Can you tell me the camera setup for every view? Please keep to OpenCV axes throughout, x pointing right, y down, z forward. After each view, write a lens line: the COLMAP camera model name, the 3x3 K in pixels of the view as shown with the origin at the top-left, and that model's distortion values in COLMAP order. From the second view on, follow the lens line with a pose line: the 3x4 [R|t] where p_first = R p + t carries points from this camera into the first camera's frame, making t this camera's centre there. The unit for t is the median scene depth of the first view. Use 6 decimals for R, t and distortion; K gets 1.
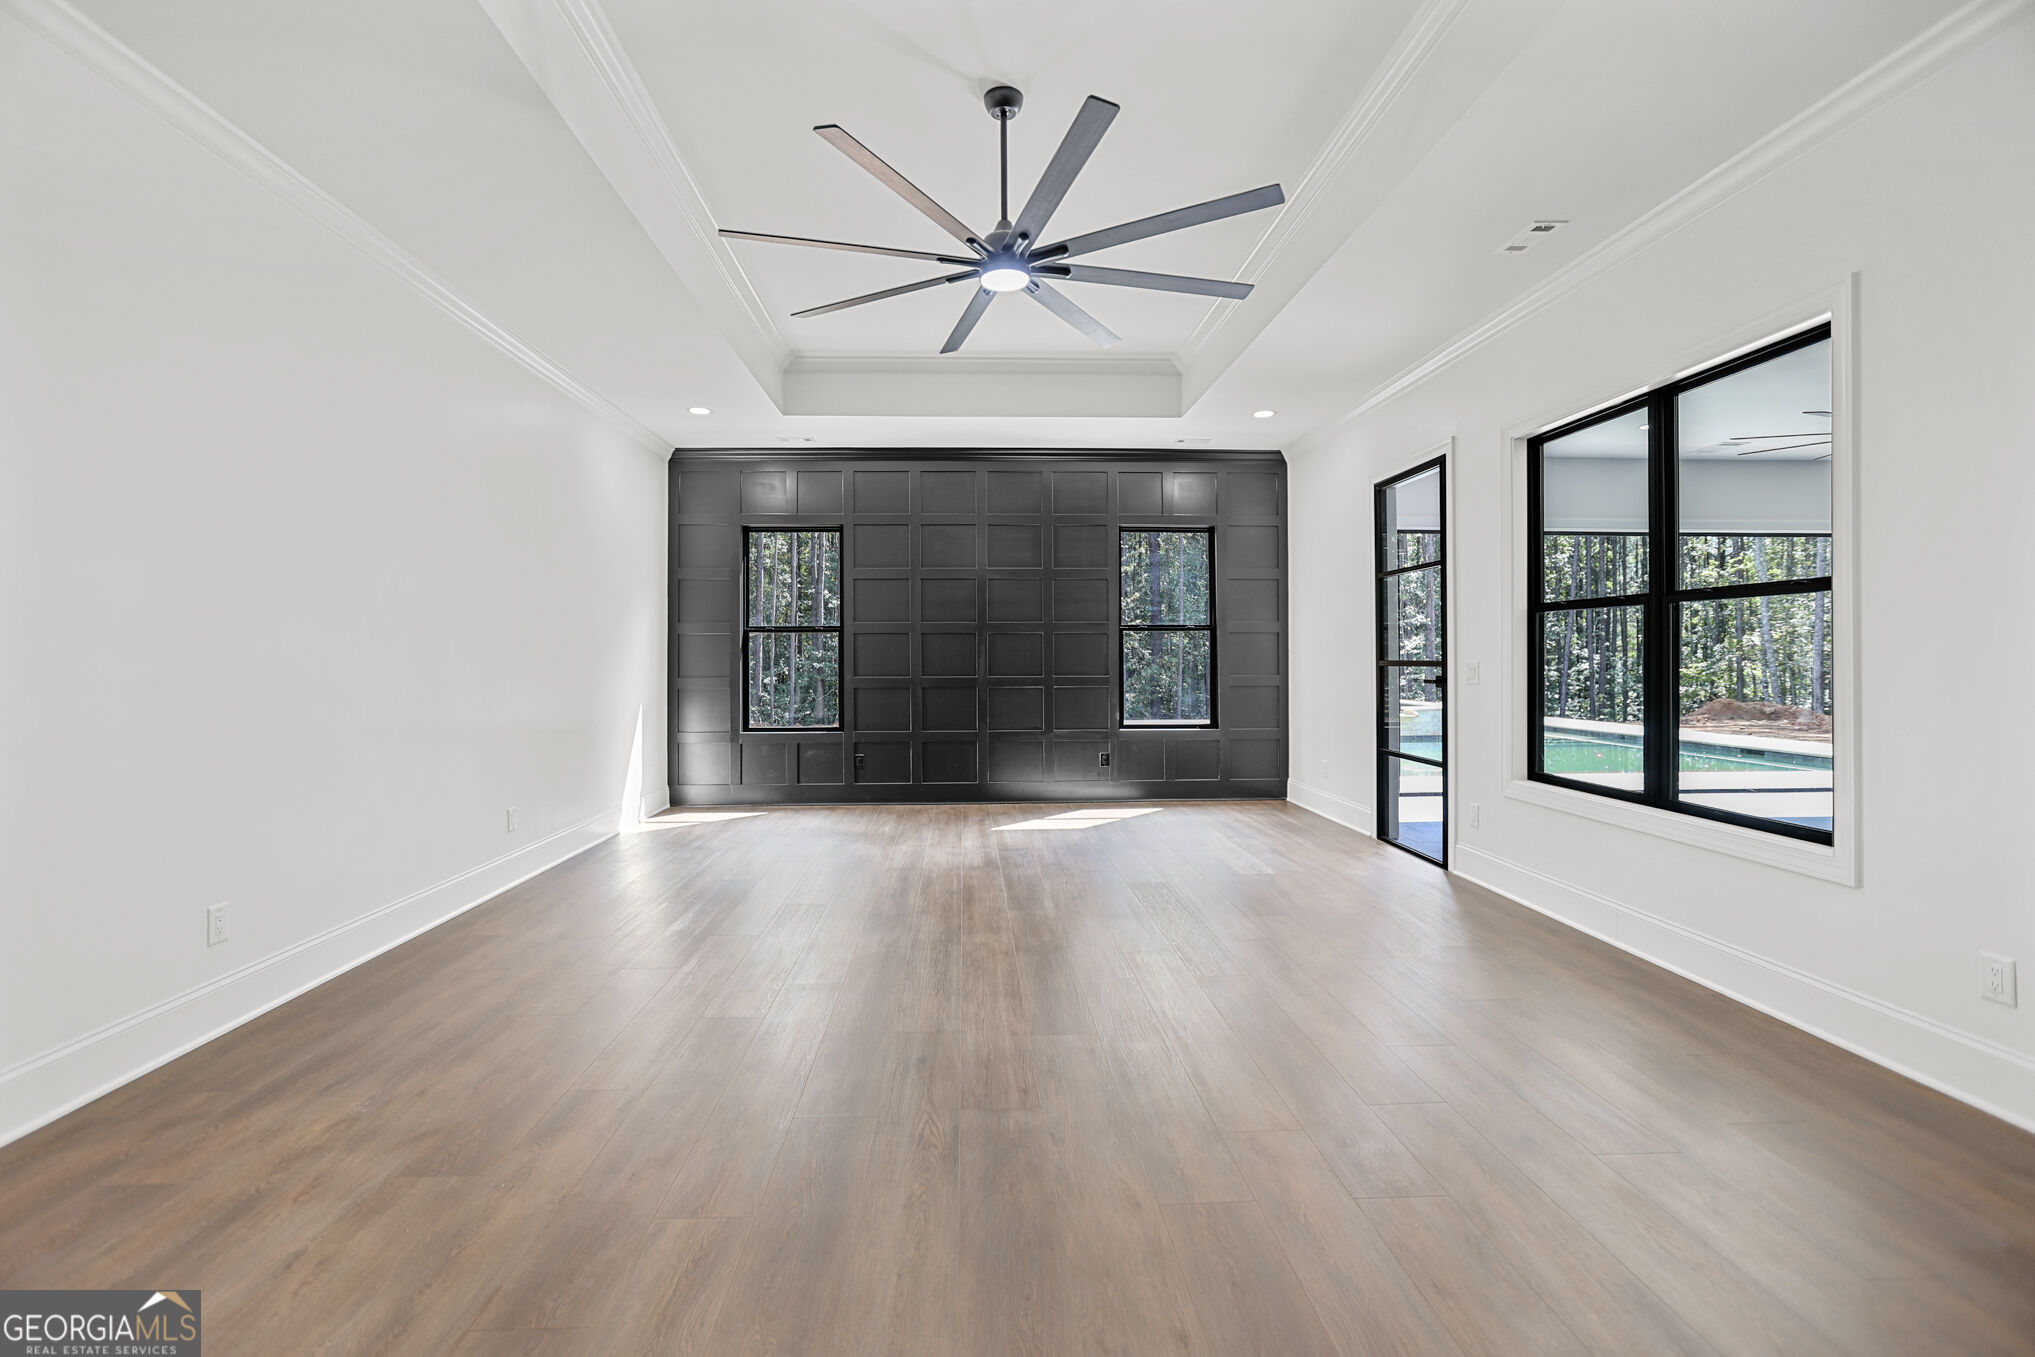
lens RADIAL K [[929.9, 0, 1029.5], [0, 929.9, 647.2], [0, 0, 1]] dist [-0.025224, 0.002300]
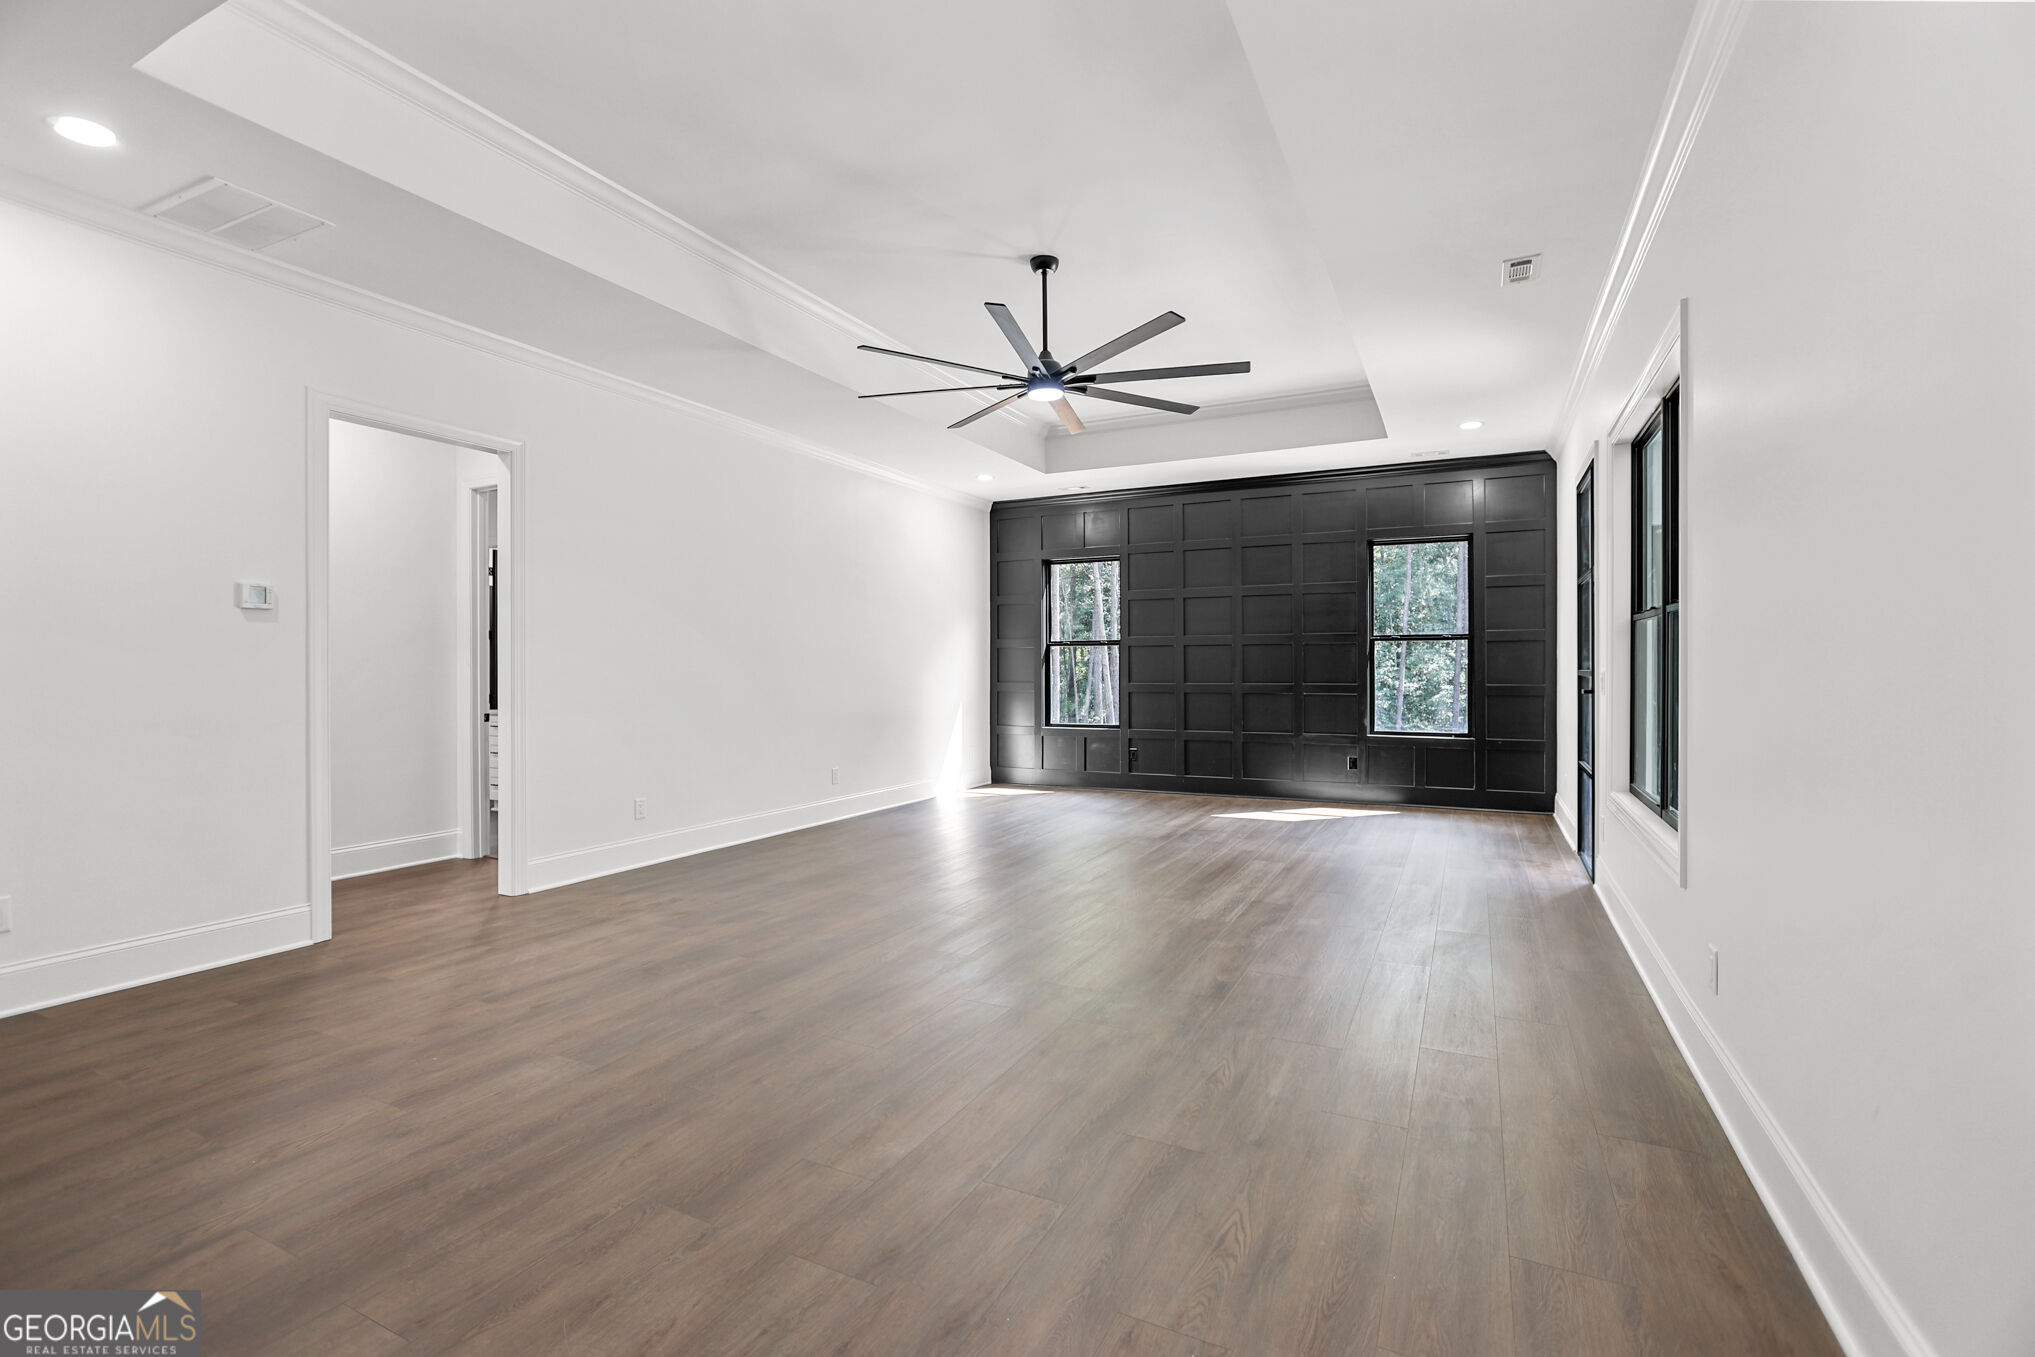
lens RADIAL K [[929.9, 0, 1013.8], [0, 929.9, 674.7], [0, 0, 1]] dist [-0.025224, 0.002300]
pose [[0.871331, 0.004425, -0.490676, 0.260254], [0.005887, 0.999793, 0.019470, -0.002308], [0.490660, -0.019854, 0.871125, -0.101842]]
